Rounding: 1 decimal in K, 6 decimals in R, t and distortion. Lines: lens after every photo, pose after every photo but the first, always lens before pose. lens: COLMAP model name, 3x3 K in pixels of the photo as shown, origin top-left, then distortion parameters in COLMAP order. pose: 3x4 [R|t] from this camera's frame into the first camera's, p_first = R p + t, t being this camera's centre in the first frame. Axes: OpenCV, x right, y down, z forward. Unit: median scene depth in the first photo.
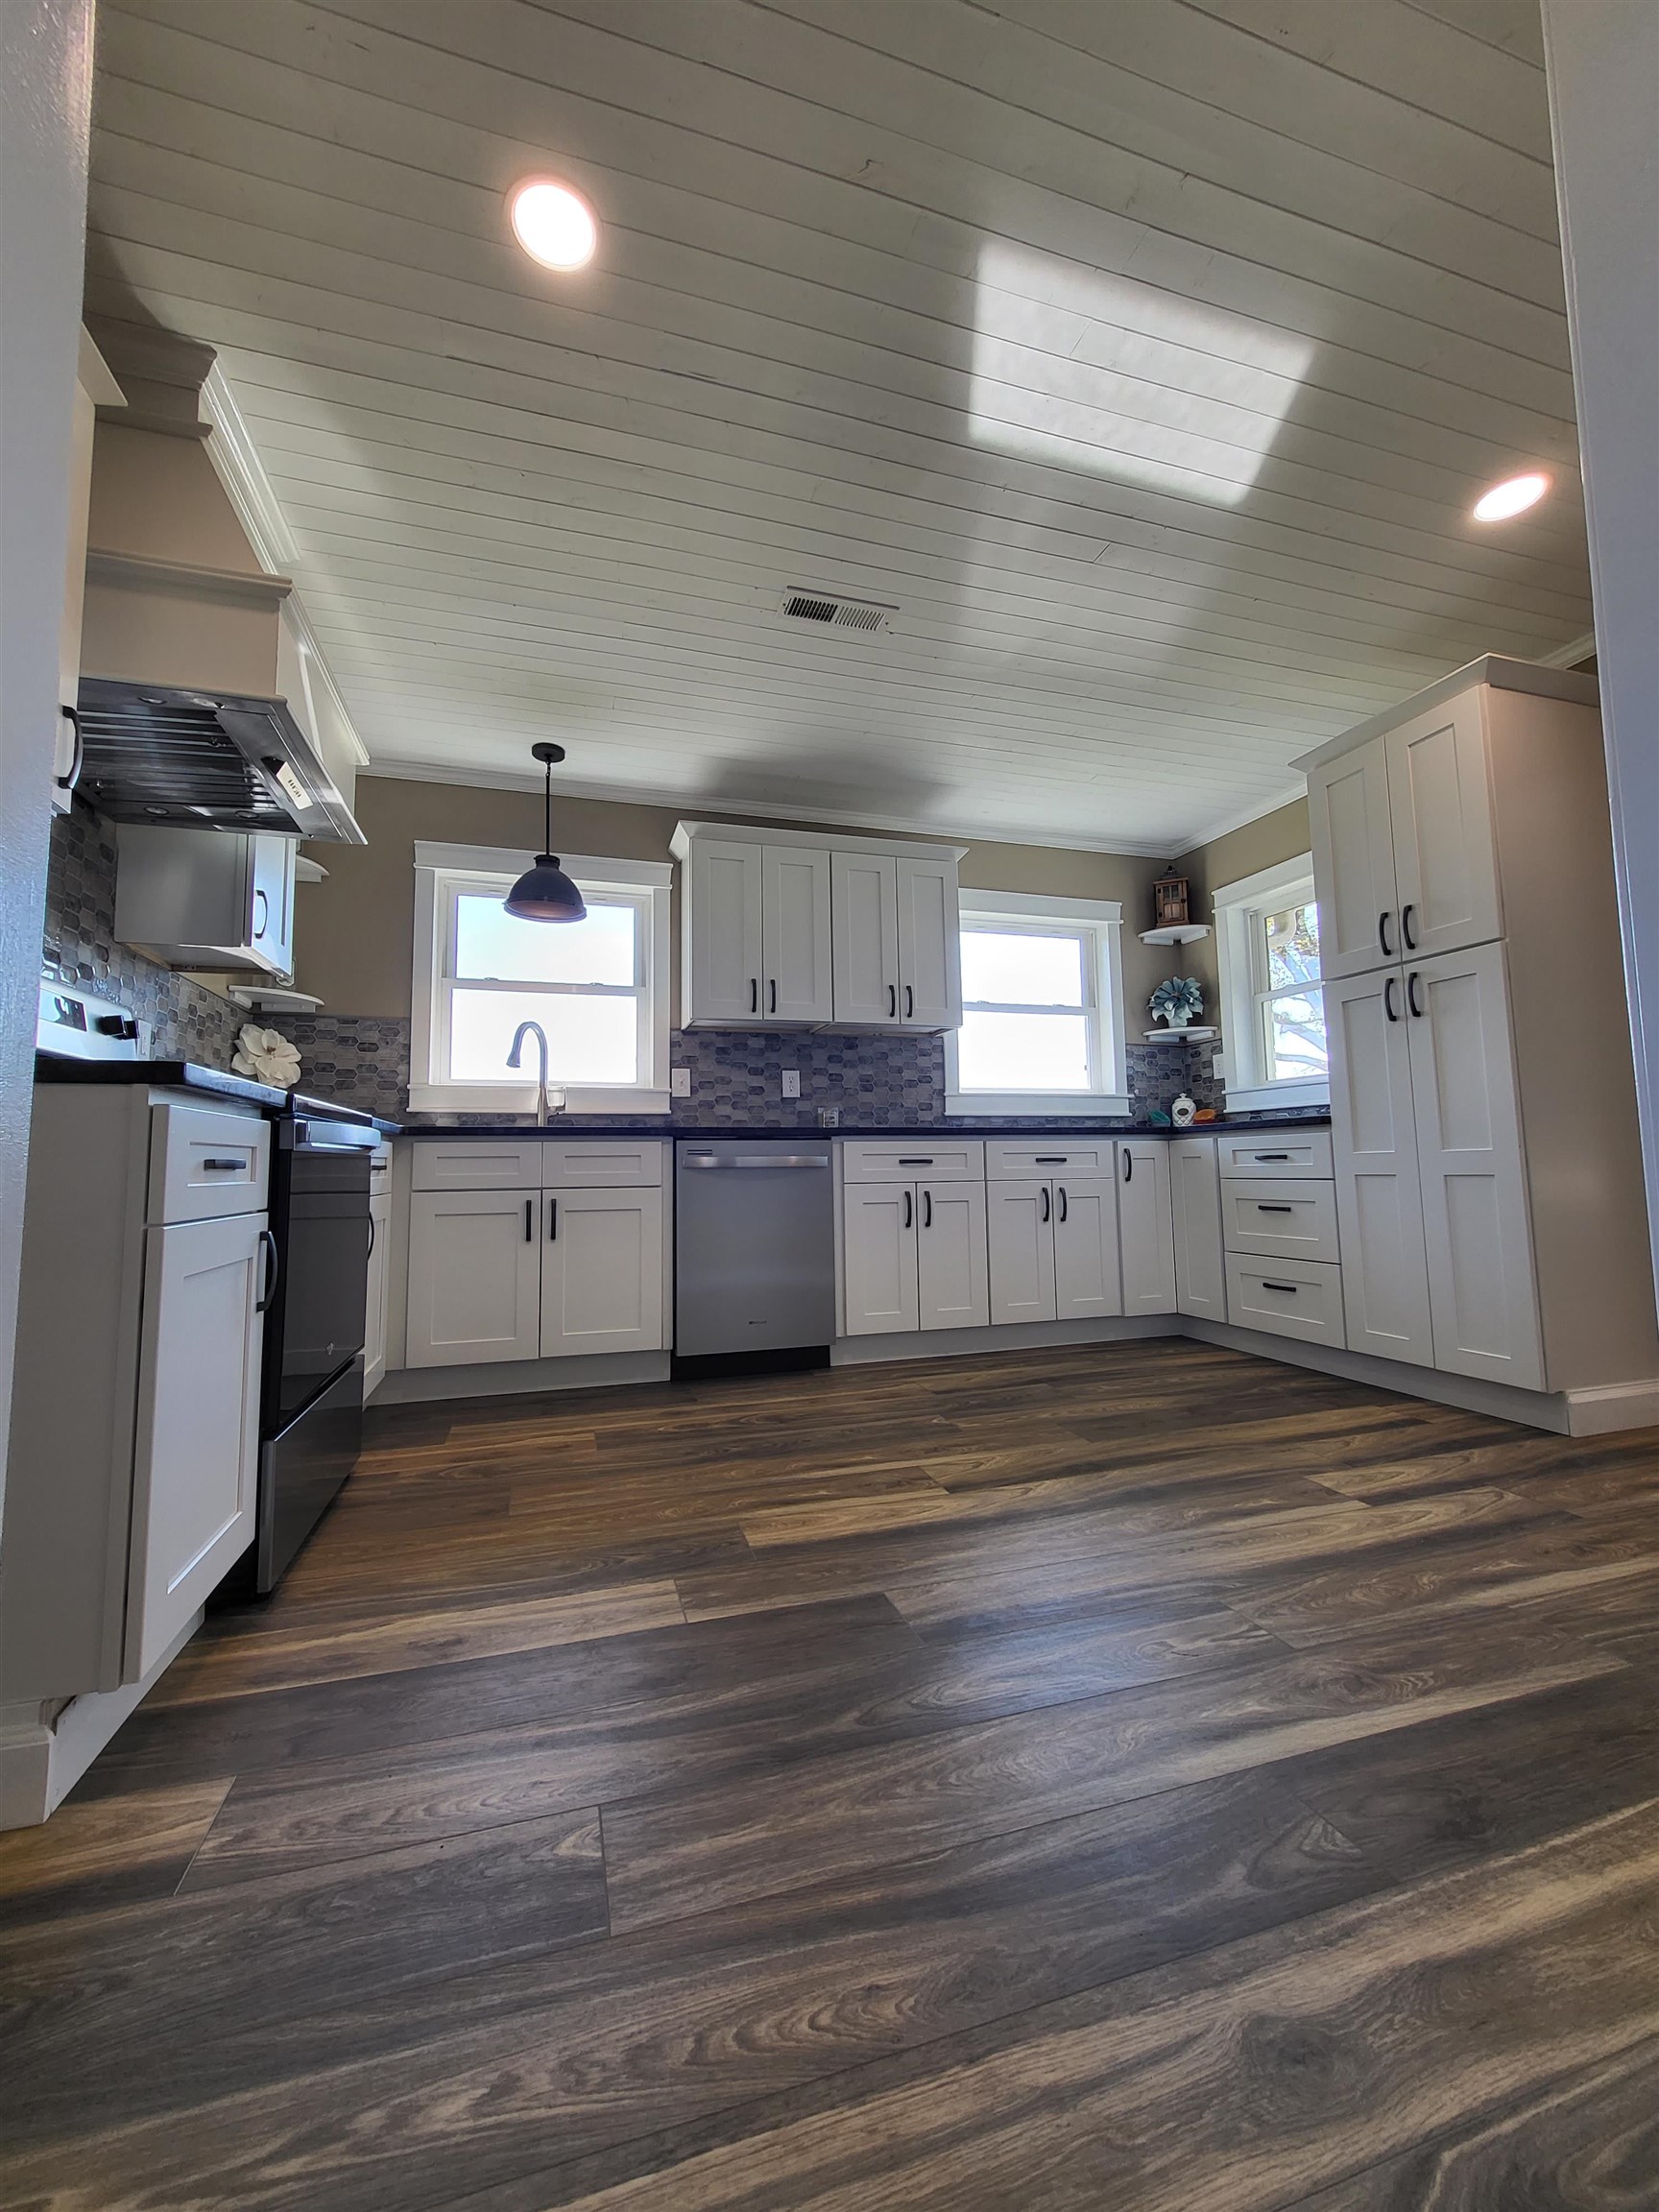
lens RADIAL K [[866.1, 0, 810.4], [0, 866.1, 1089.1], [0, 0, 1]] dist [0.003944, -0.003318]
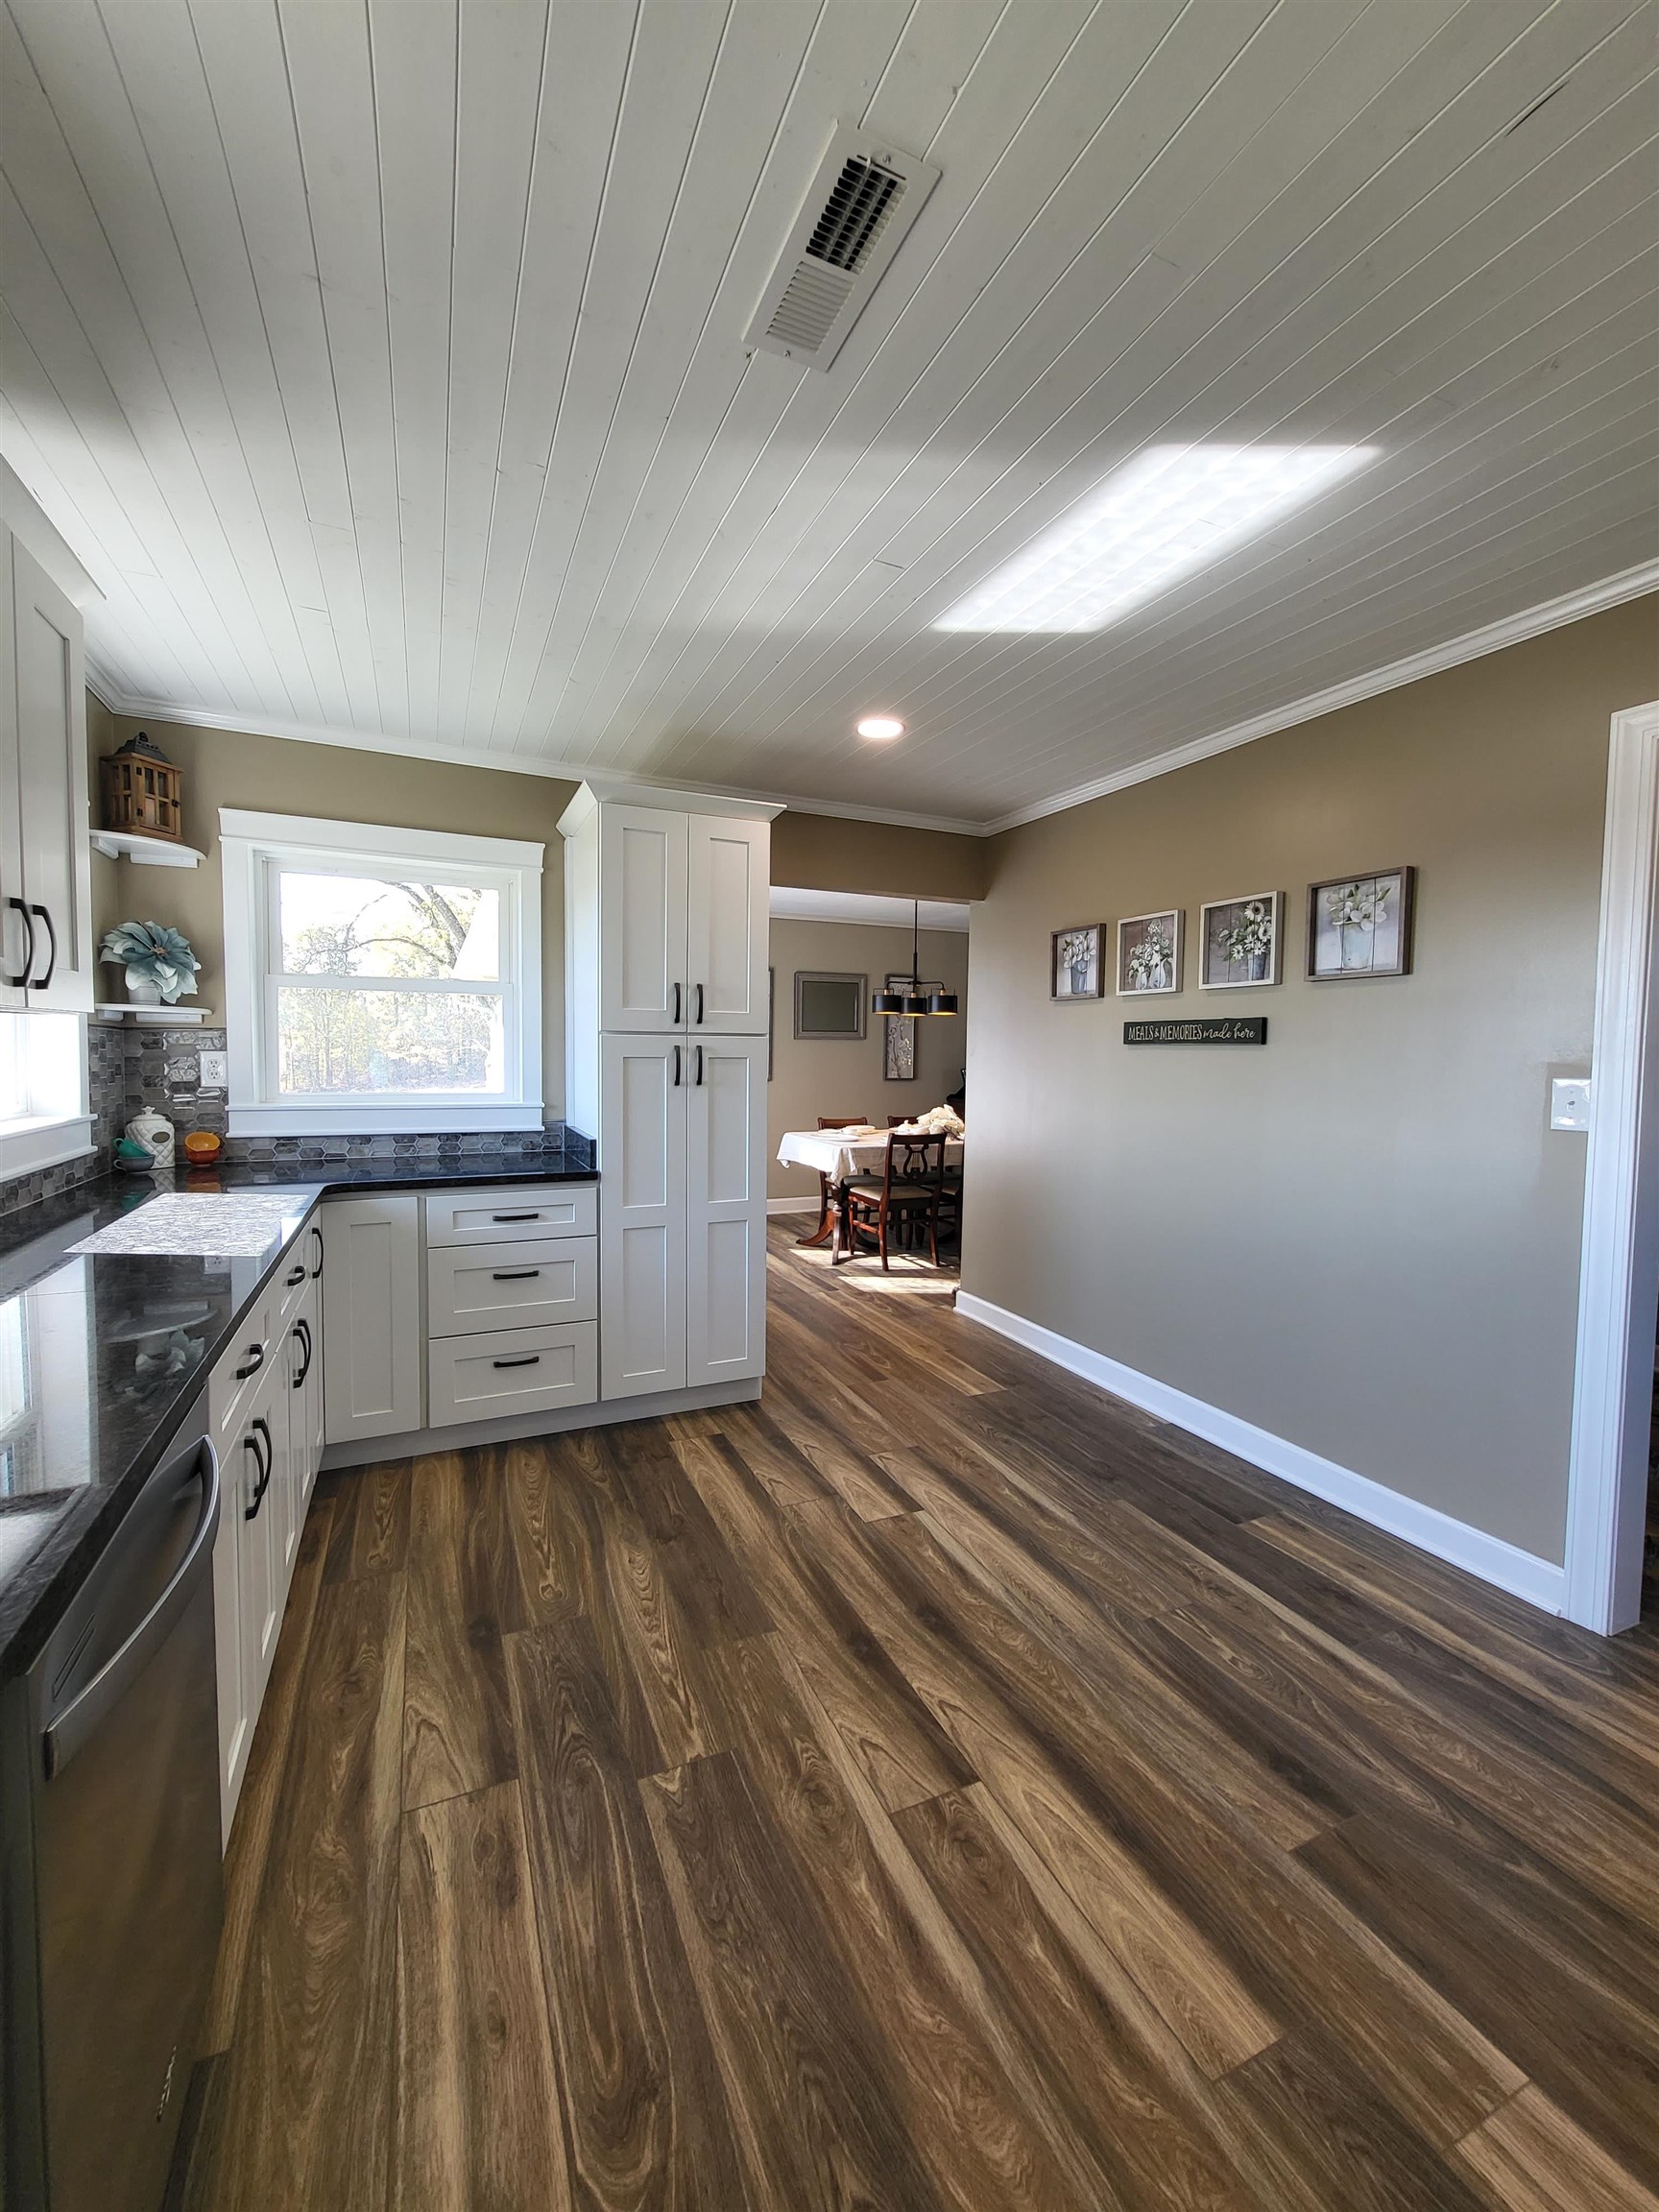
lens RADIAL K [[866.1, 0, 814.4], [0, 866.1, 1090.5], [0, 0, 1]] dist [0.003944, -0.003318]
pose [[-0.128393, -0.032751, 0.991182, -0.474343], [-0.099199, 0.994866, 0.020023, -0.123581], [-0.986750, -0.095753, -0.130983, 1.092098]]
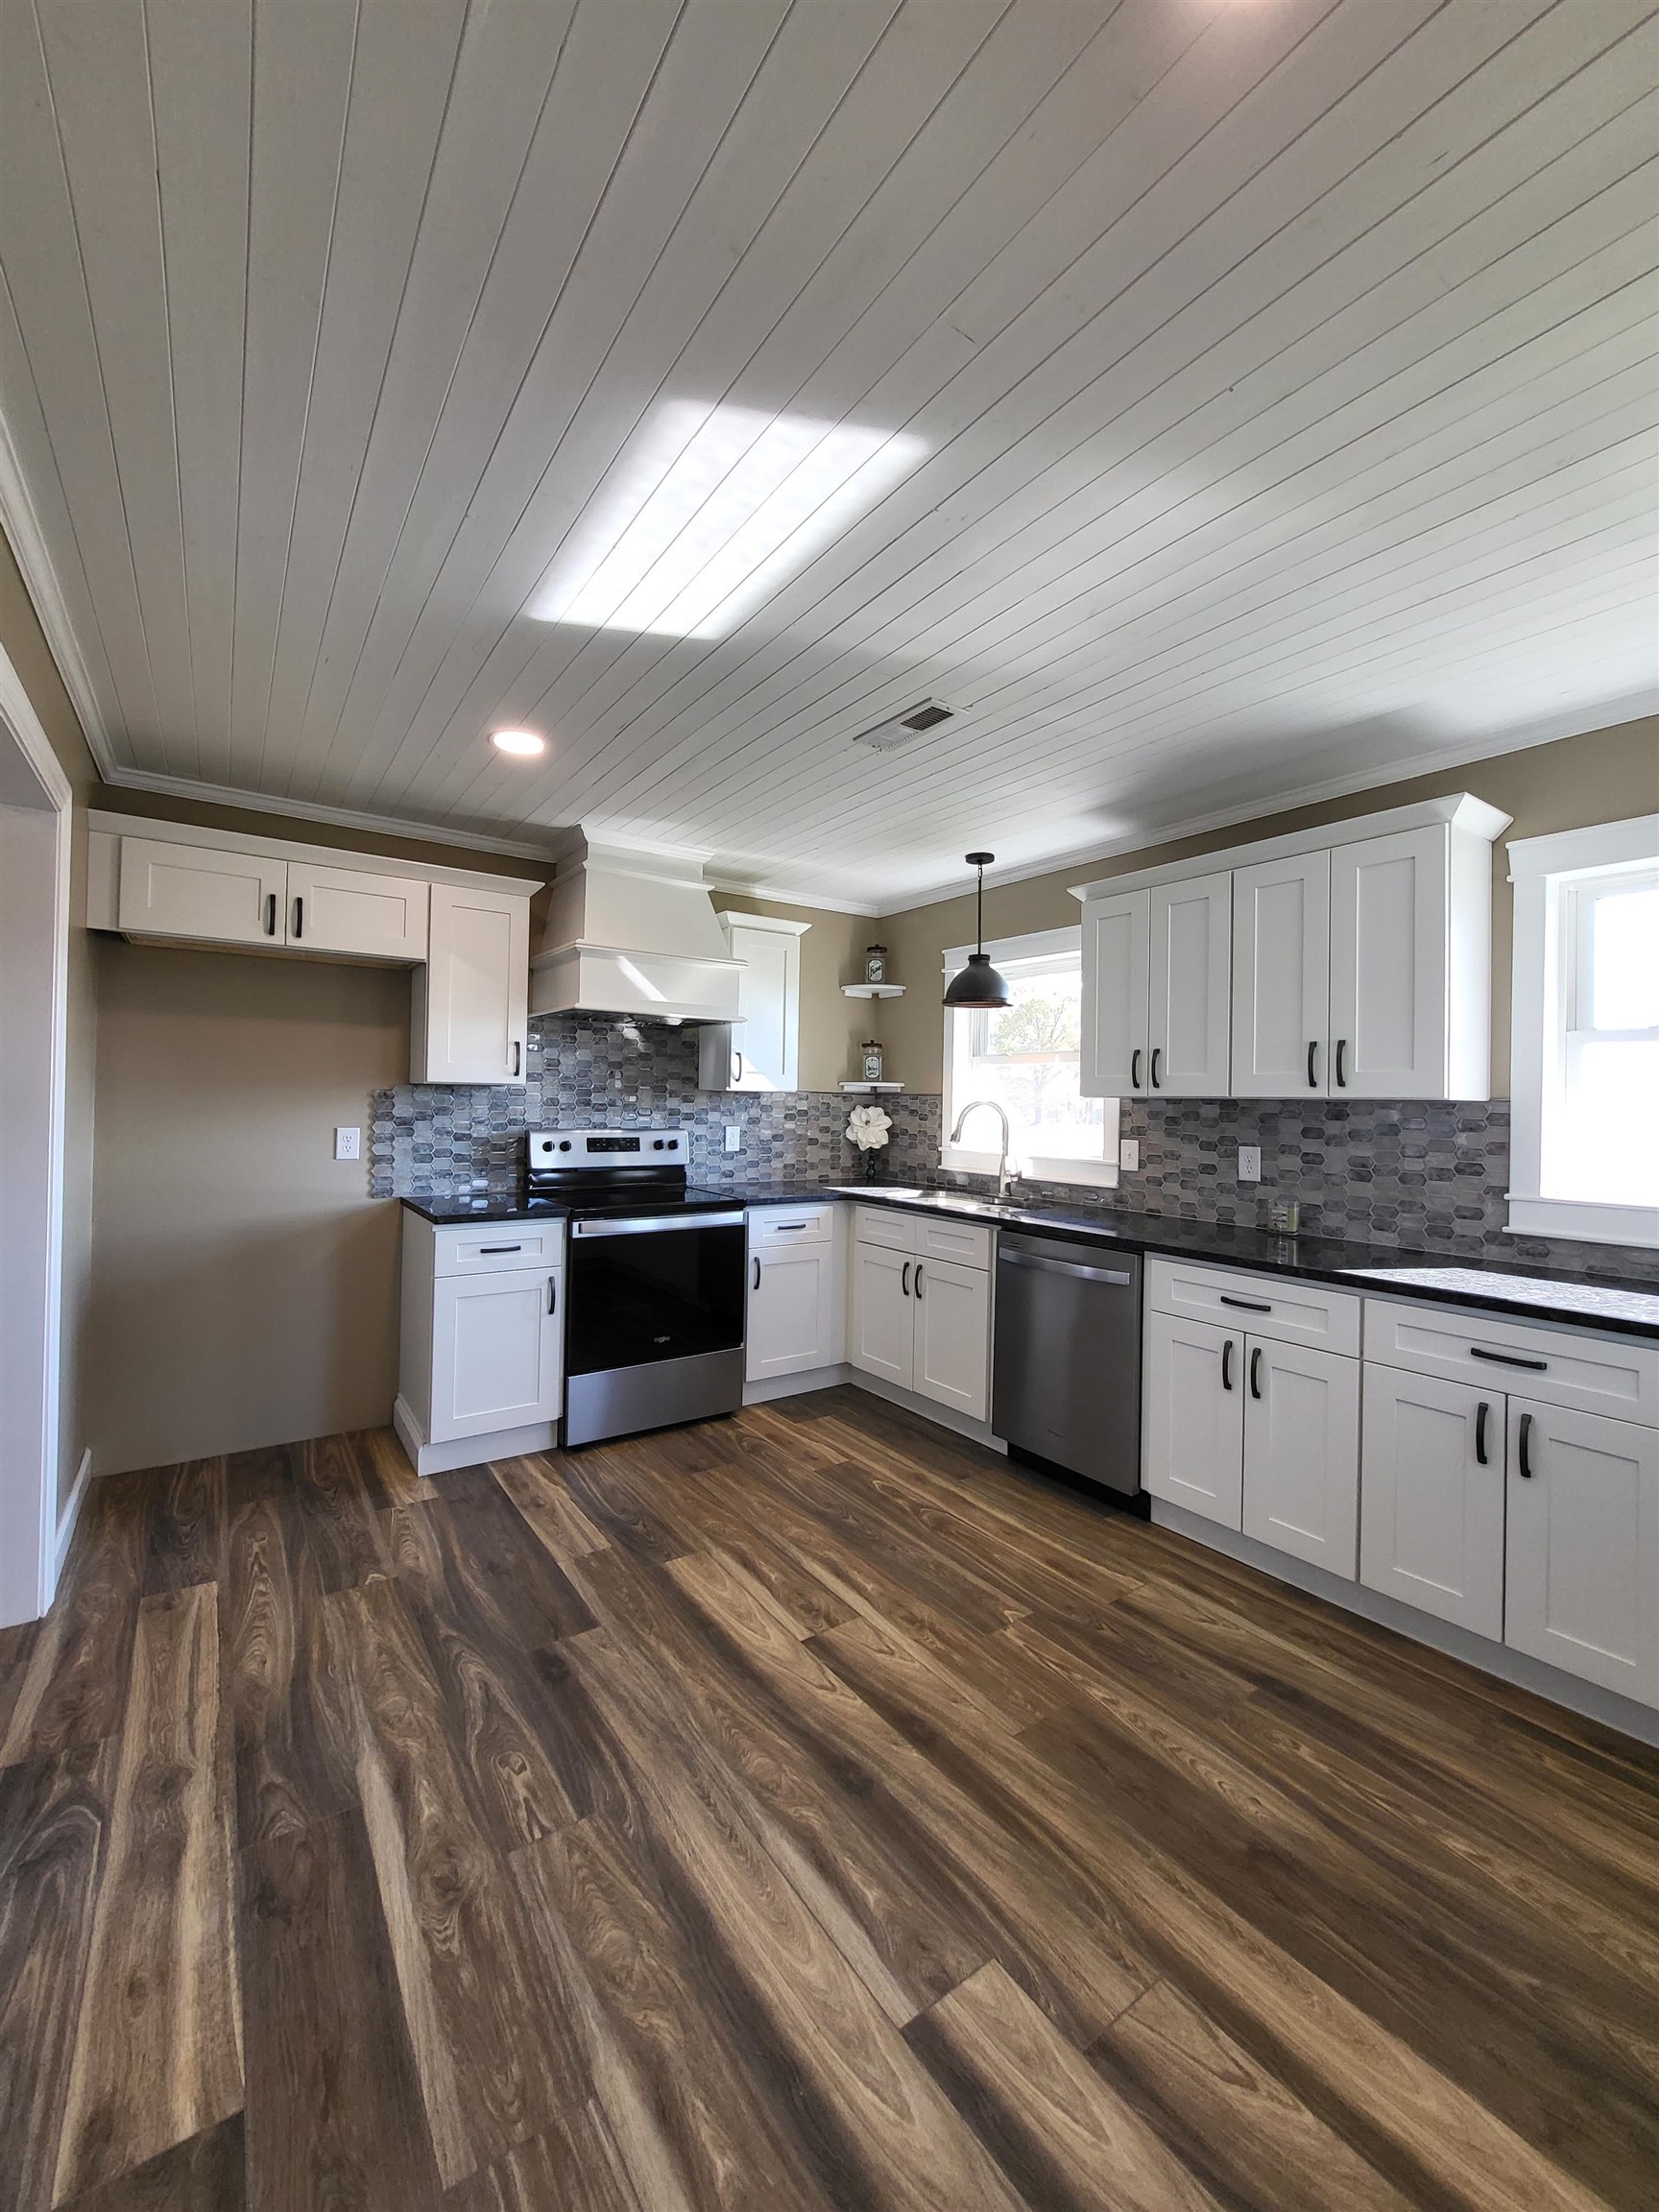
lens RADIAL K [[866.1, 0, 812.1], [0, 866.1, 1086.4], [0, 0, 1]] dist [0.003944, -0.003318]
pose [[0.306631, 0.003675, -0.951821, 0.972839], [0.060697, 0.997882, 0.023406, -0.190958], [0.949891, -0.064950, 0.305758, 0.614180]]
